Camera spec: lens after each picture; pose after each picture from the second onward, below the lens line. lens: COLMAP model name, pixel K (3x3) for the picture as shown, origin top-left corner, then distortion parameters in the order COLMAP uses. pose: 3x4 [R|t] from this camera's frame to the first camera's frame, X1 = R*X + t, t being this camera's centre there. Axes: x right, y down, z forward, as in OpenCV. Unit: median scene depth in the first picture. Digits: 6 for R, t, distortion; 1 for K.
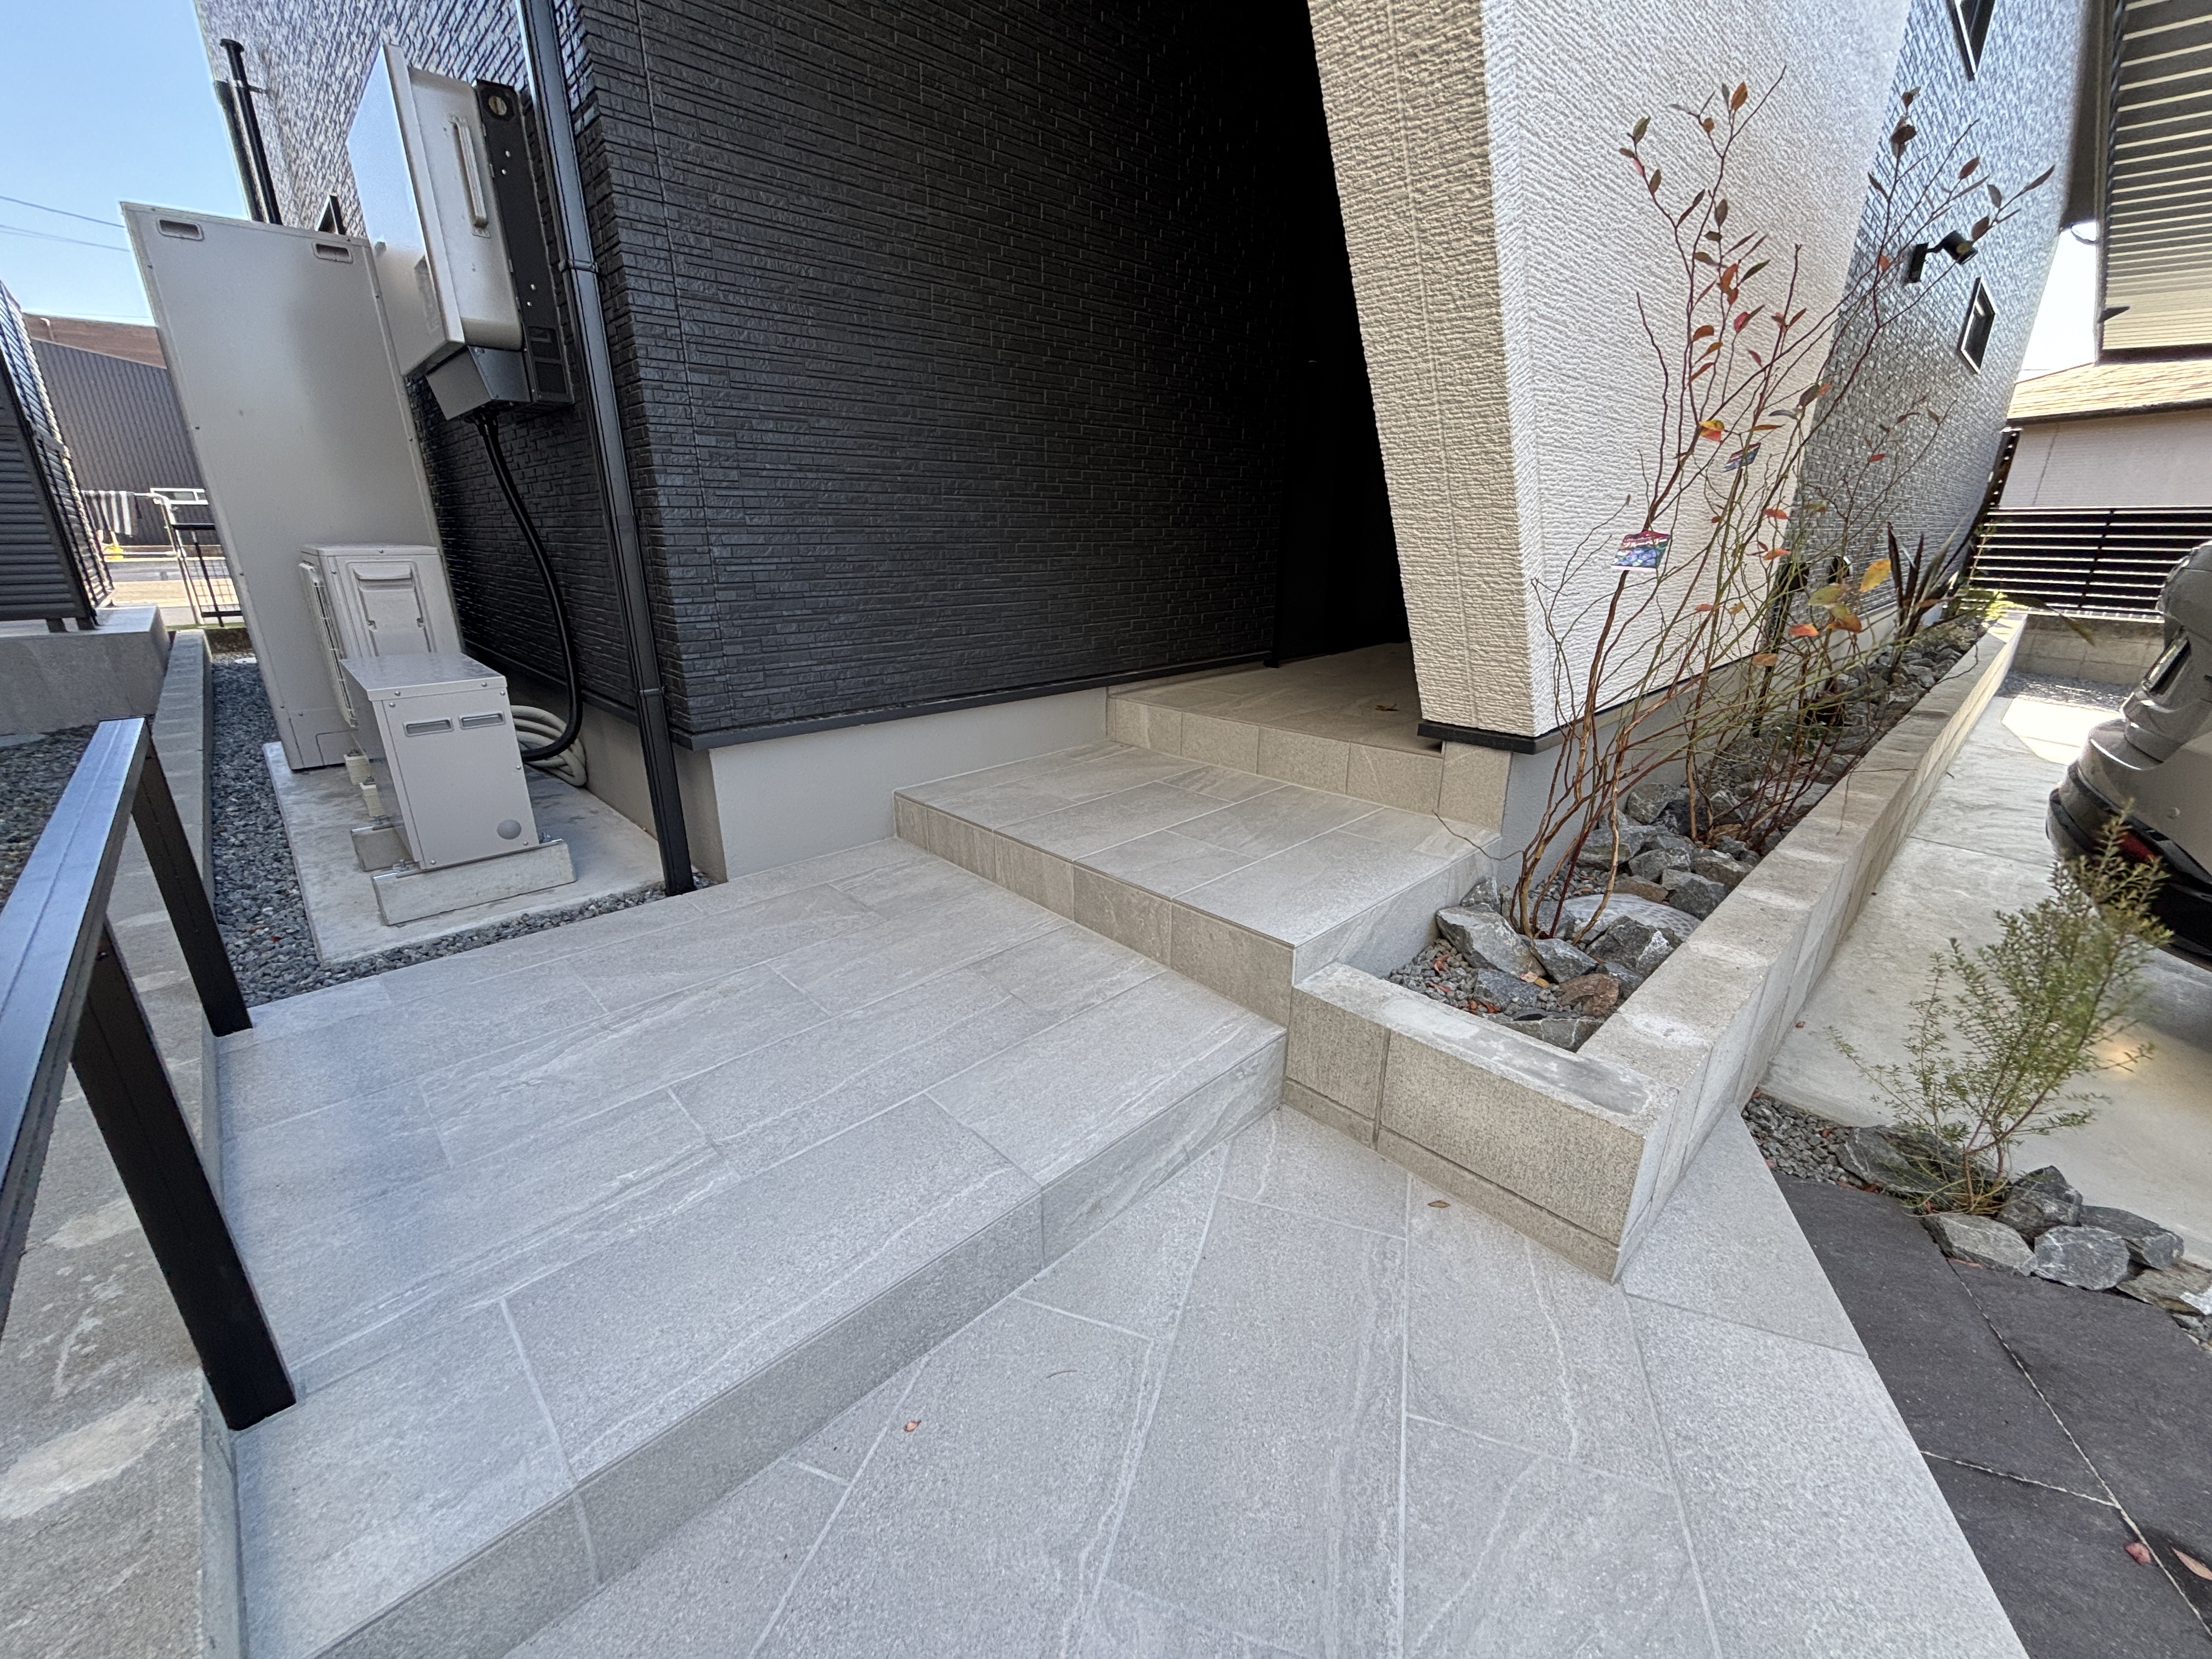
lens RADIAL K [[892.5, 0, 1096.5], [0, 892.5, 828.5], [0, 0, 1]] dist [0.000653, -0.000527]
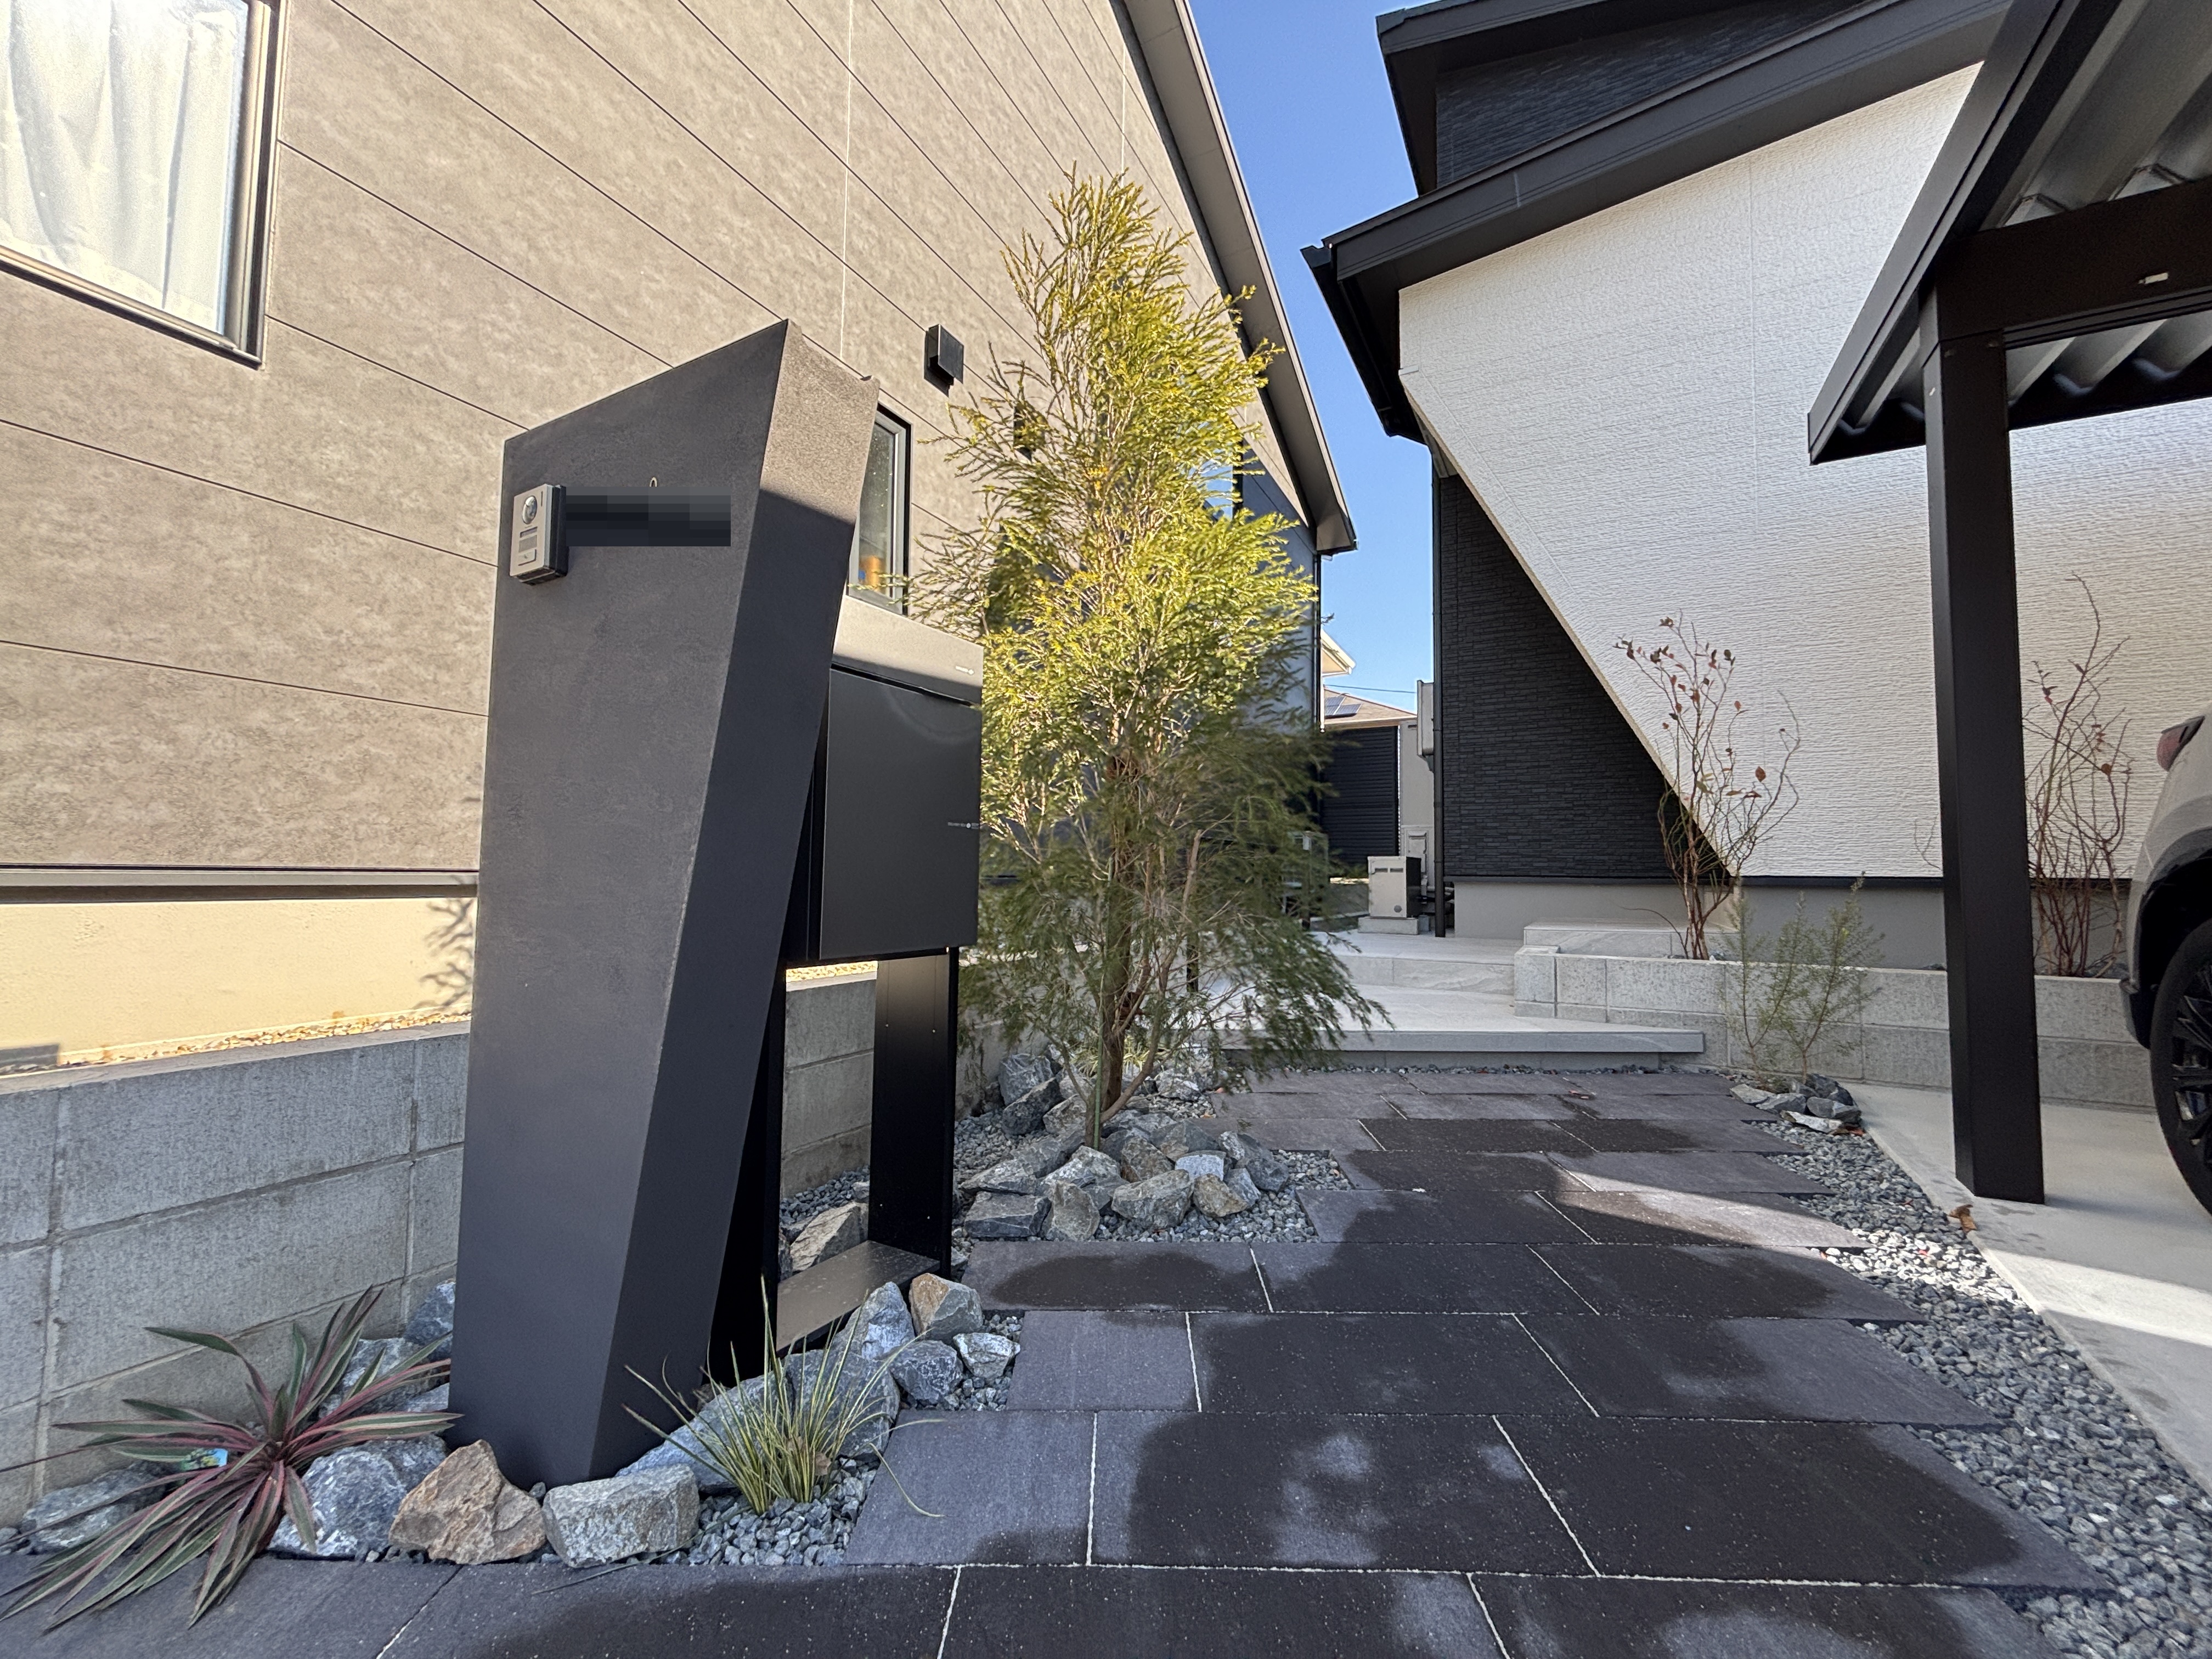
lens RADIAL K [[892.5, 0, 1096.5], [0, 892.5, 828.5], [0, 0, 1]] dist [0.000653, -0.000527]
pose [[0.312828, -0.043589, -0.948809, 1.770657], [-0.316437, 0.937094, -0.147382, 0.488700], [0.895548, 0.346344, 0.279356, -0.759210]]
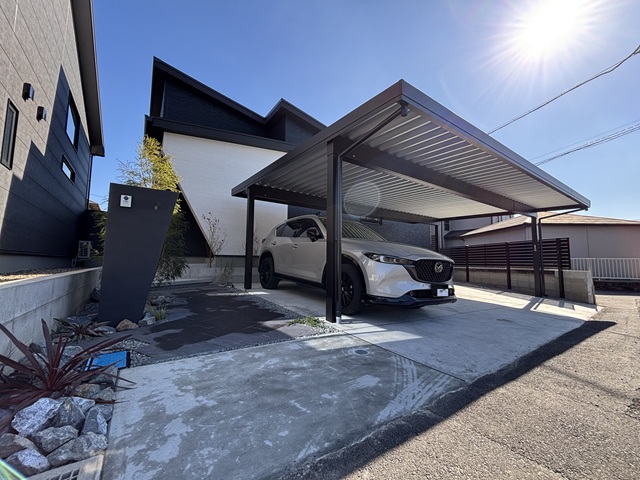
lens RADIAL K [[258.2, 0, 317.2], [0, 258.2, 239.7], [0, 0, 1]] dist [0.000653, -0.000527]
pose [[0.989603, 0.003102, -0.143793, 2.209091], [-0.060527, 0.915910, -0.396794, 0.958457], [0.130471, 0.401372, 0.906575, -1.965656]]
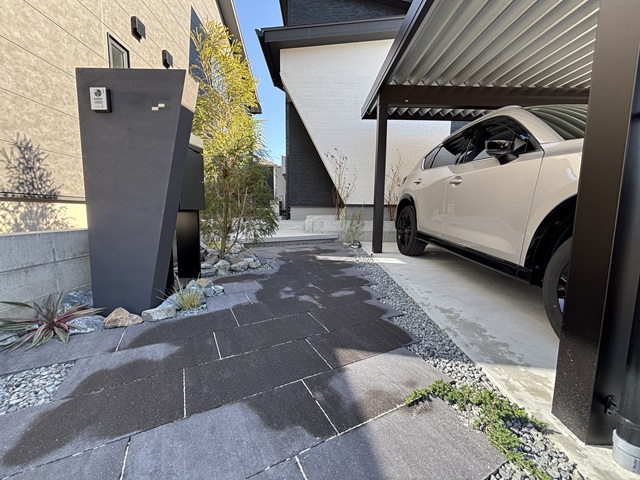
lens RADIAL K [[258.2, 0, 317.2], [0, 258.2, 239.7], [0, 0, 1]] dist [0.000653, -0.000527]
pose [[0.737445, 0.085214, -0.670010, 2.016340], [-0.231048, 0.963988, -0.131700, 0.653515], [0.634659, 0.251926, 0.730576, -1.041794]]
